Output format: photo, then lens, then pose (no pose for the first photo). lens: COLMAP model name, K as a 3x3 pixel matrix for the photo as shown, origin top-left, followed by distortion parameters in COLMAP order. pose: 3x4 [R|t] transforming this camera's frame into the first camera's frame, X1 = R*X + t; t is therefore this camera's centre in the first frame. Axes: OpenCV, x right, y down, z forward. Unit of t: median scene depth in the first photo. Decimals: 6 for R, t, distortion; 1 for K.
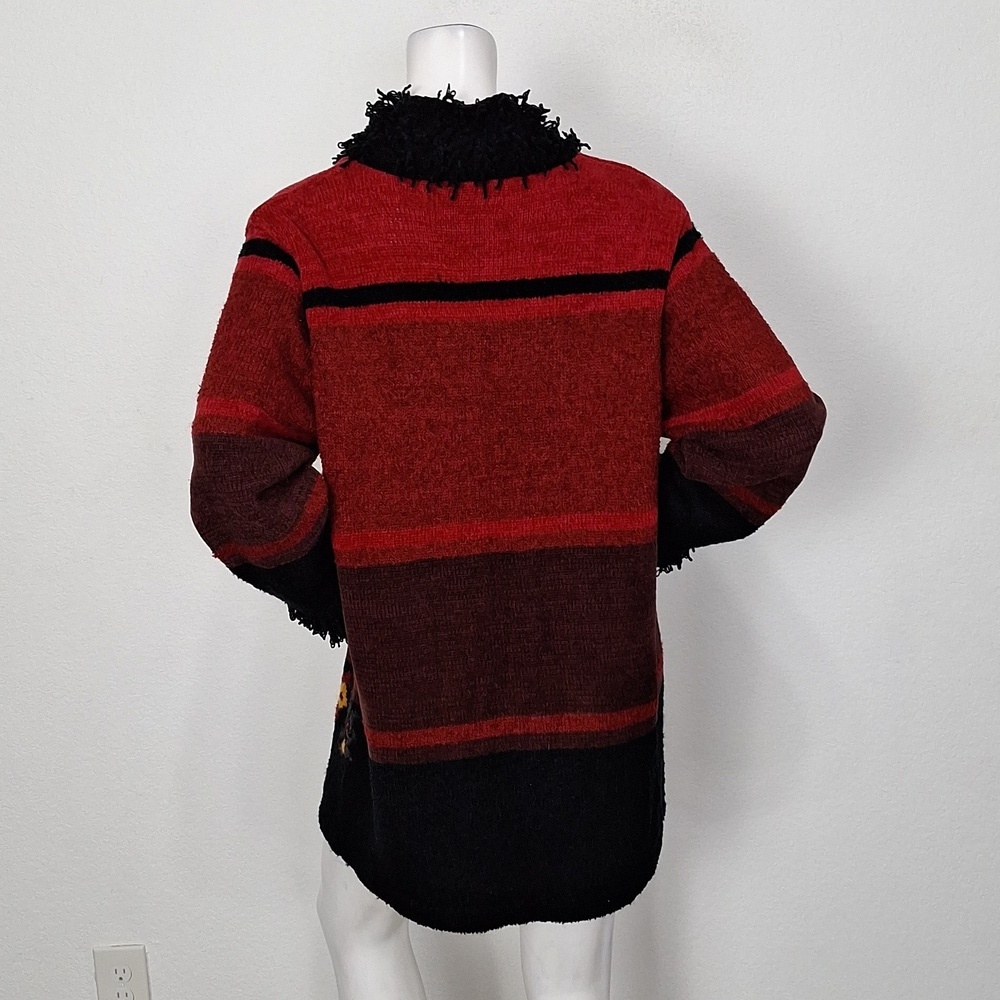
lens RADIAL K [[1446.1, 0, 477.0], [0, 1446.1, 509.6], [0, 0, 1]] dist [0.125290, 0.000000]
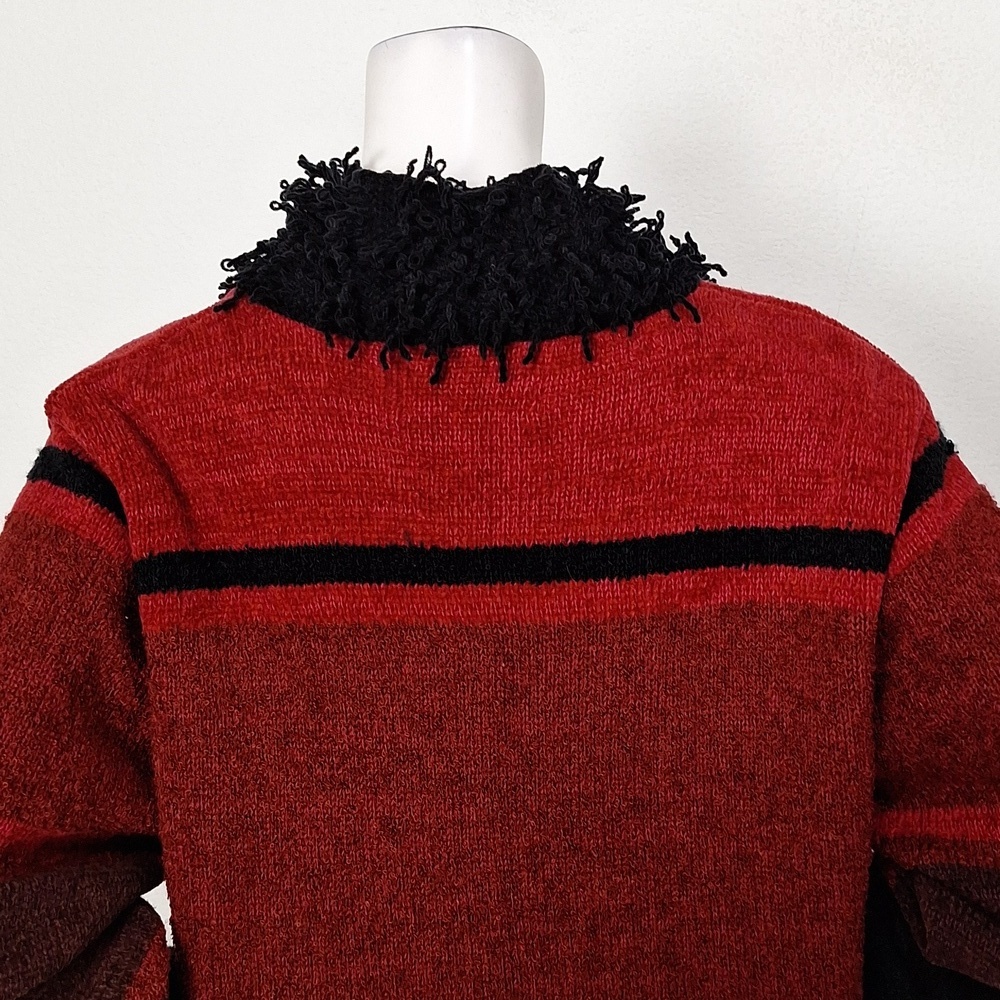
lens RADIAL K [[1446.1, 0, 493.3], [0, 1446.1, 499.8], [0, 0, 1]] dist [0.125290, 0.000000]
pose [[0.996930, 0.017030, -0.076422, 0.038371], [-0.019937, 0.999100, -0.037438, -0.152197], [0.075715, 0.038847, 0.996372, 0.510528]]
